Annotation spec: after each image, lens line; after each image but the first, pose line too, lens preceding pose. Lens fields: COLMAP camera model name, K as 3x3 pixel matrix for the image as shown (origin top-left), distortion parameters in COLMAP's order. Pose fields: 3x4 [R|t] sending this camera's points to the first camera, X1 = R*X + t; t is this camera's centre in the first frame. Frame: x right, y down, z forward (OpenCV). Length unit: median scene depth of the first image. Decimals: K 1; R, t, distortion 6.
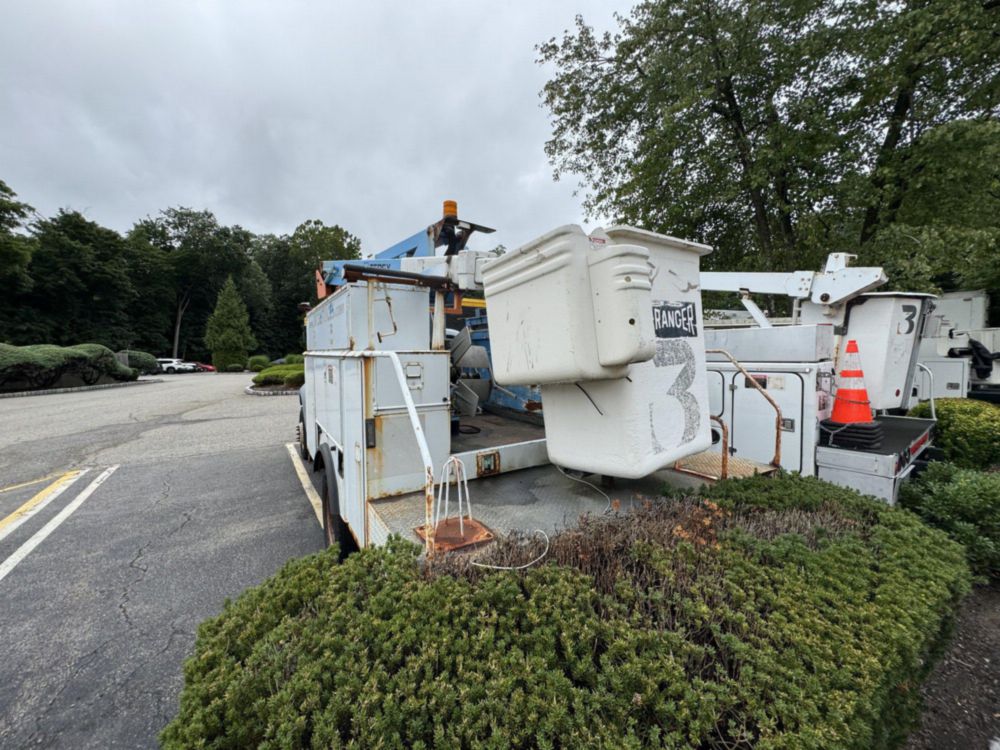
lens RADIAL K [[399.7, 0, 500.9], [0, 399.7, 373.5], [0, 0, 1]] dist [-0.001998, -0.000140]
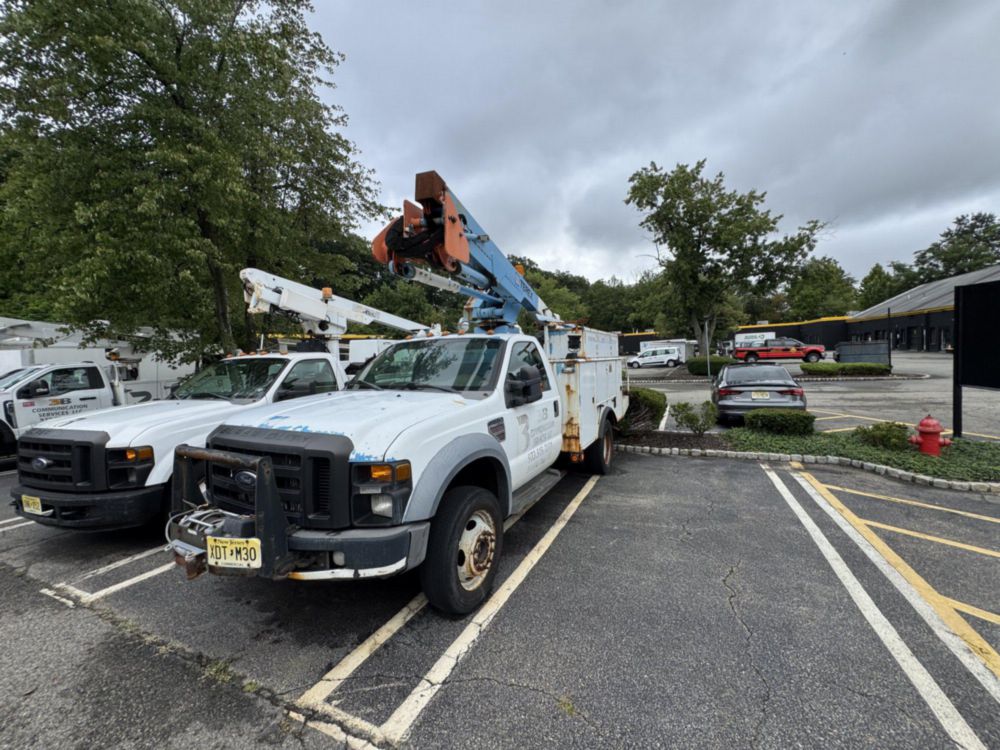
lens RADIAL K [[398.4, 0, 501.1], [0, 398.4, 372.8], [0, 0, 1]] dist [-0.002605, -0.000289]
pose [[-0.527800, -0.008211, 0.849329, -0.586062], [0.078881, 0.995158, 0.058640, -0.044168], [-0.845698, 0.097946, -0.524596, 0.792398]]
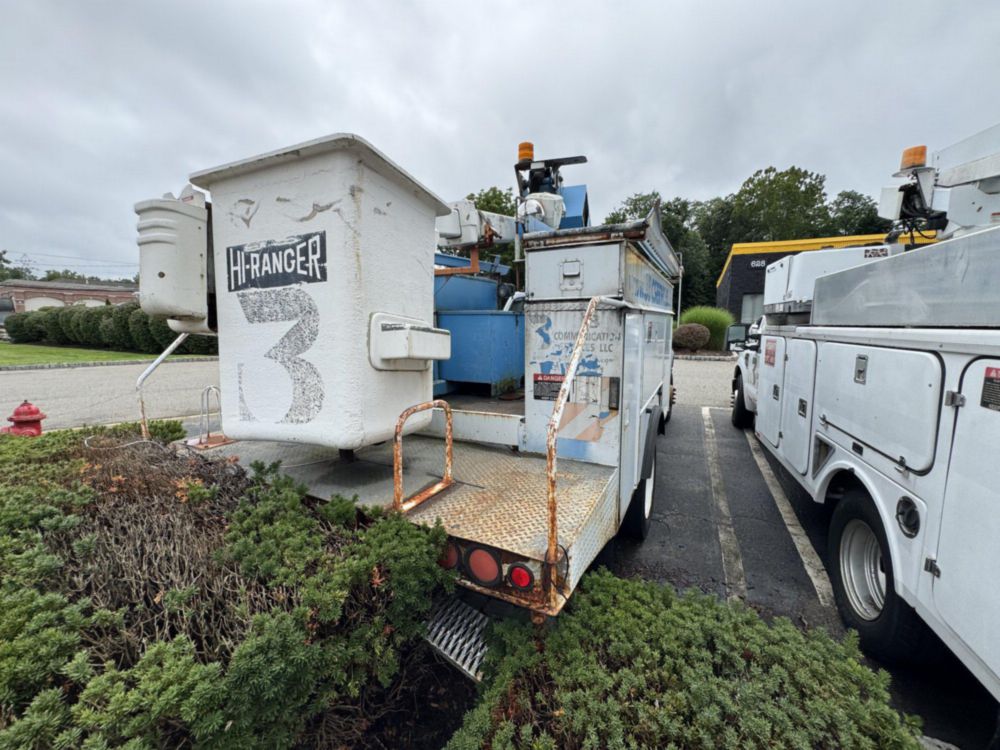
lens RADIAL K [[399.7, 0, 500.9], [0, 399.7, 373.5], [0, 0, 1]] dist [-0.001998, -0.000140]
pose [[0.523131, 0.111260, -0.844958, 0.271613], [-0.040016, 0.993555, 0.106052, -0.004087], [0.851312, -0.021667, 0.524212, 0.193590]]
